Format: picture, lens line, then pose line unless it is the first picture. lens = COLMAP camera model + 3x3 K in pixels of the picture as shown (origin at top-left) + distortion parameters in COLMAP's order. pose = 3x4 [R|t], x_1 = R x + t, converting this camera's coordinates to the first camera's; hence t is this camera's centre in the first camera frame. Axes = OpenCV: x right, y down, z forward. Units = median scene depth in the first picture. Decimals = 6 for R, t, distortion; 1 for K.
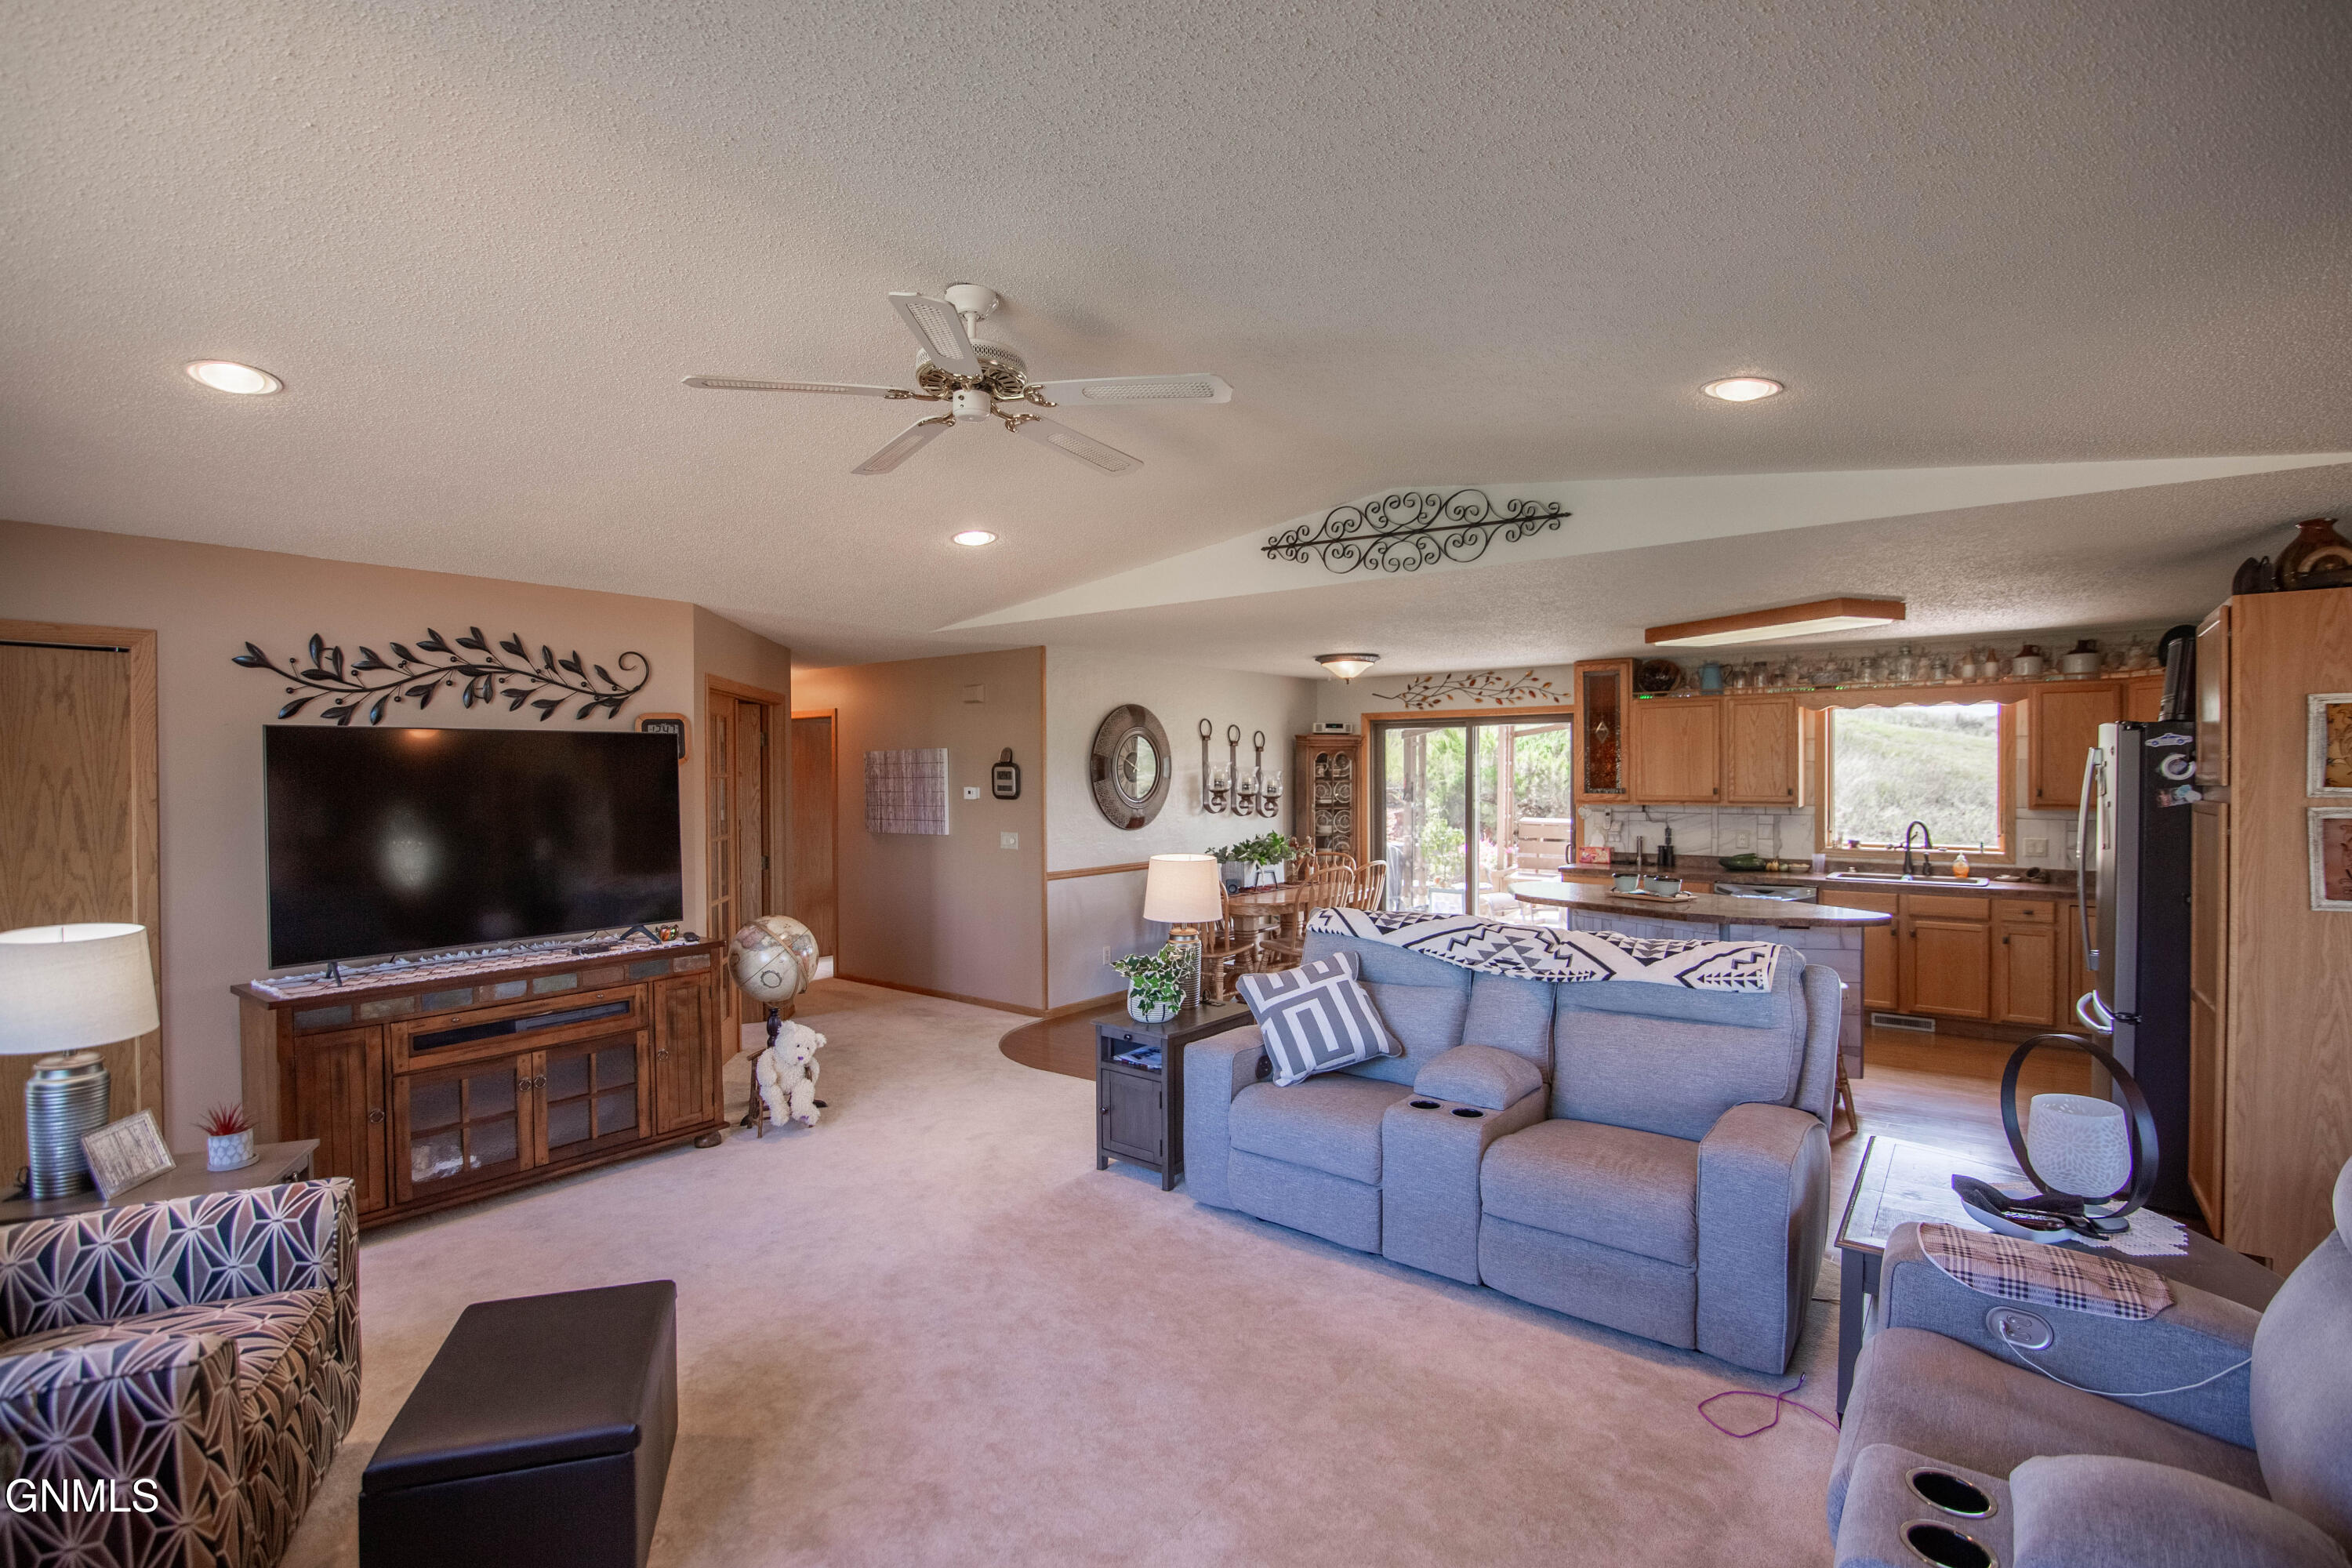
lens RADIAL K [[1085.7, 0, 1166.8], [0, 1085.7, 778.7], [0, 0, 1]] dist [-0.020168, 0.002106]
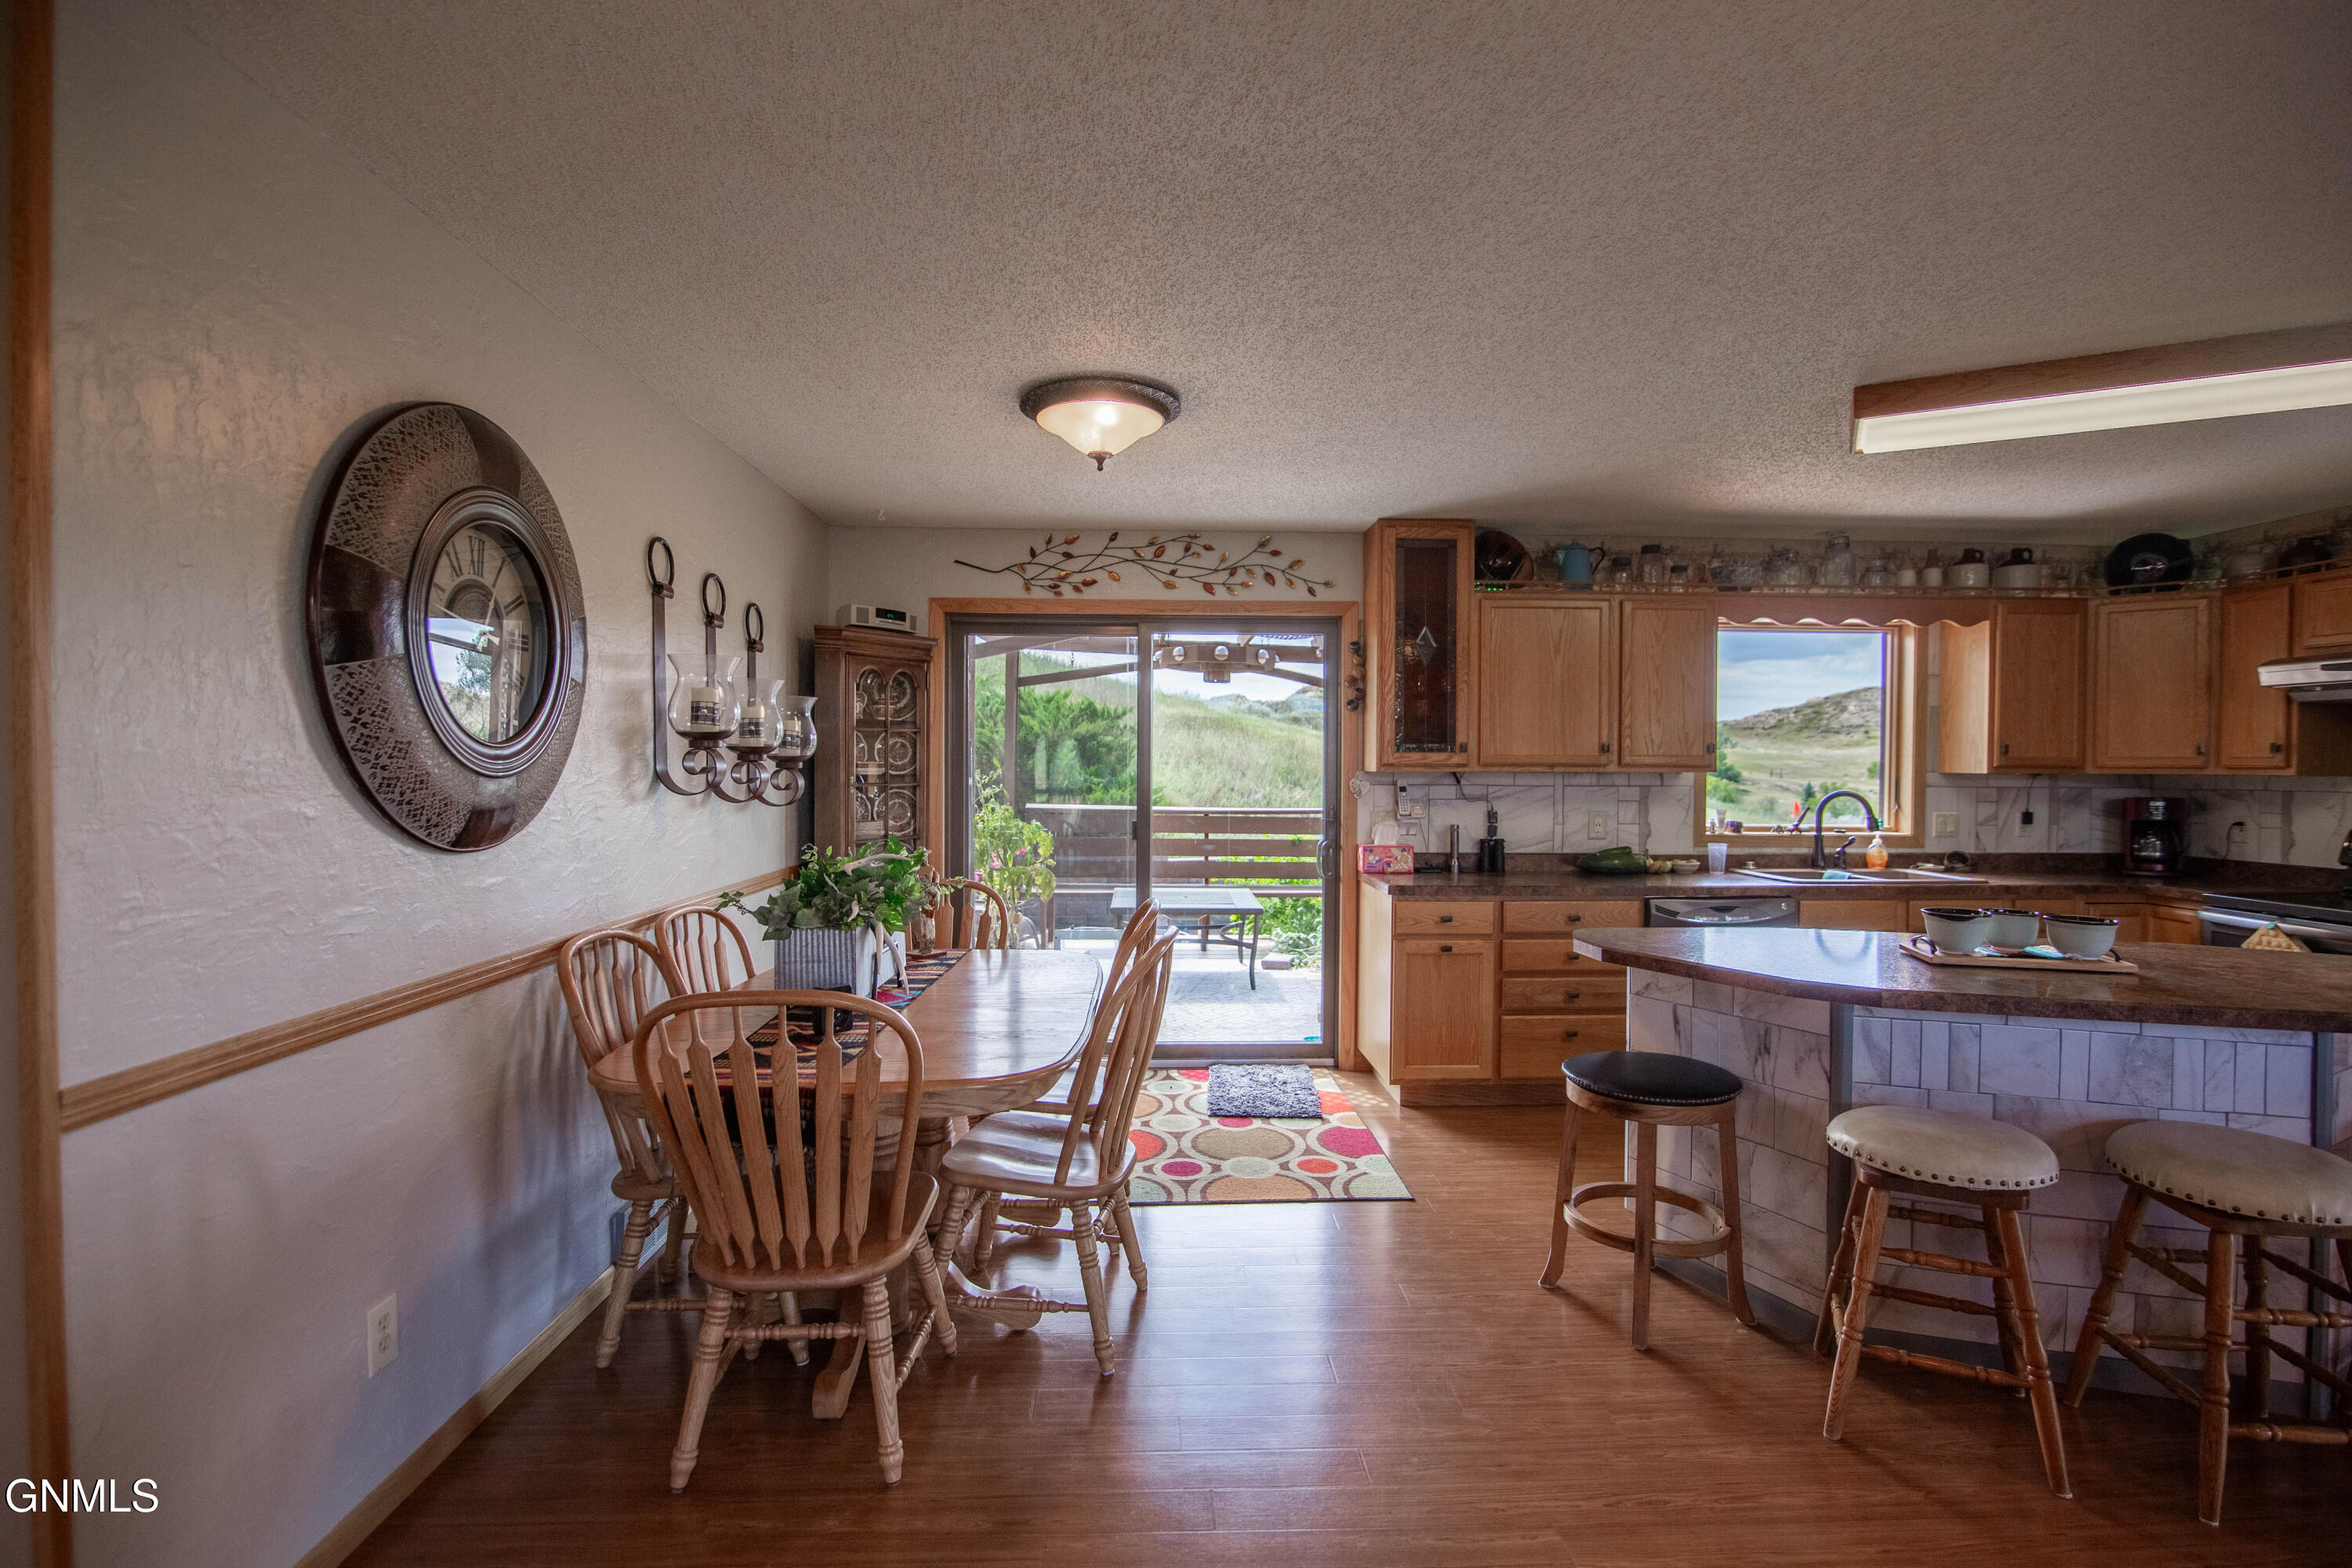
lens RADIAL K [[1085.7, 0, 1172.4], [0, 1085.7, 776.5], [0, 0, 1]] dist [-0.020168, 0.002106]
pose [[0.766271, 0.000672, 0.642518, -0.079785], [-0.004645, 0.999979, 0.004493, 0.027758], [-0.642501, -0.006427, 0.766258, 0.727825]]
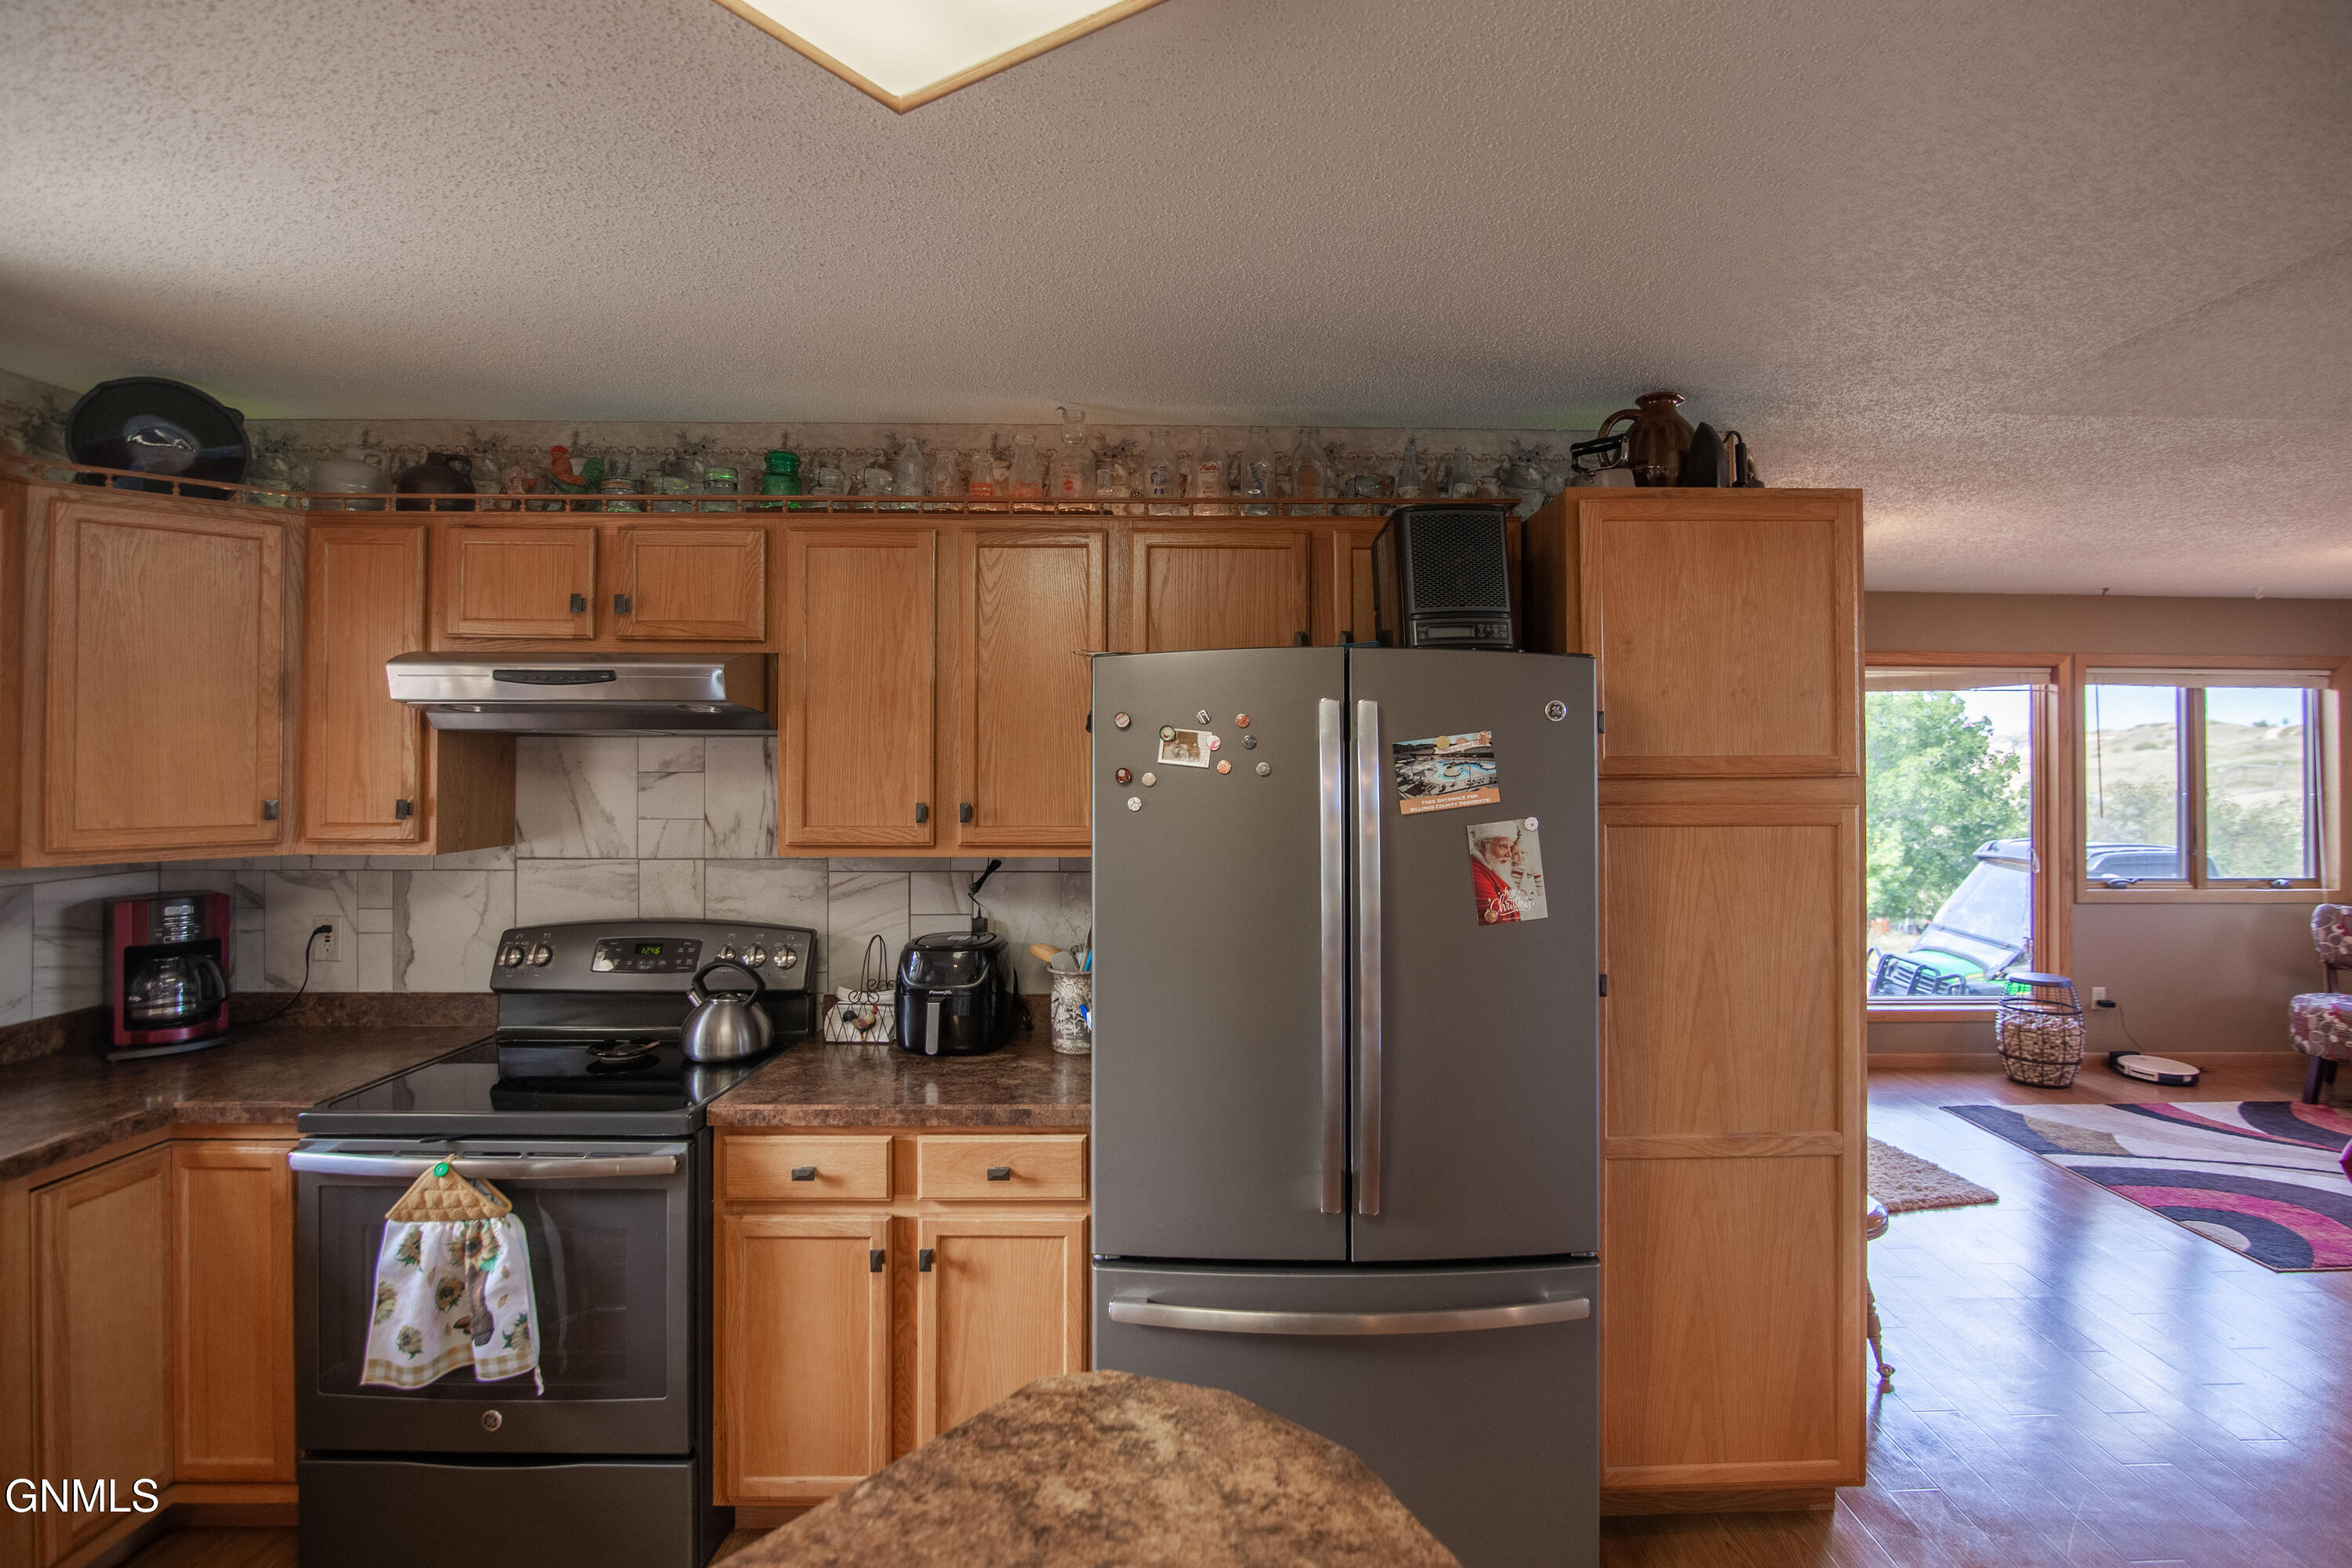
lens RADIAL K [[1085.7, 0, 1224.4], [0, 1085.7, 735.3], [0, 0, 1]] dist [-0.020168, 0.002106]
pose [[-0.637205, 0.006828, 0.770664, 0.342400], [0.003503, 0.999976, -0.005963, -0.008195], [-0.770686, -0.001099, -0.637214, 0.803439]]
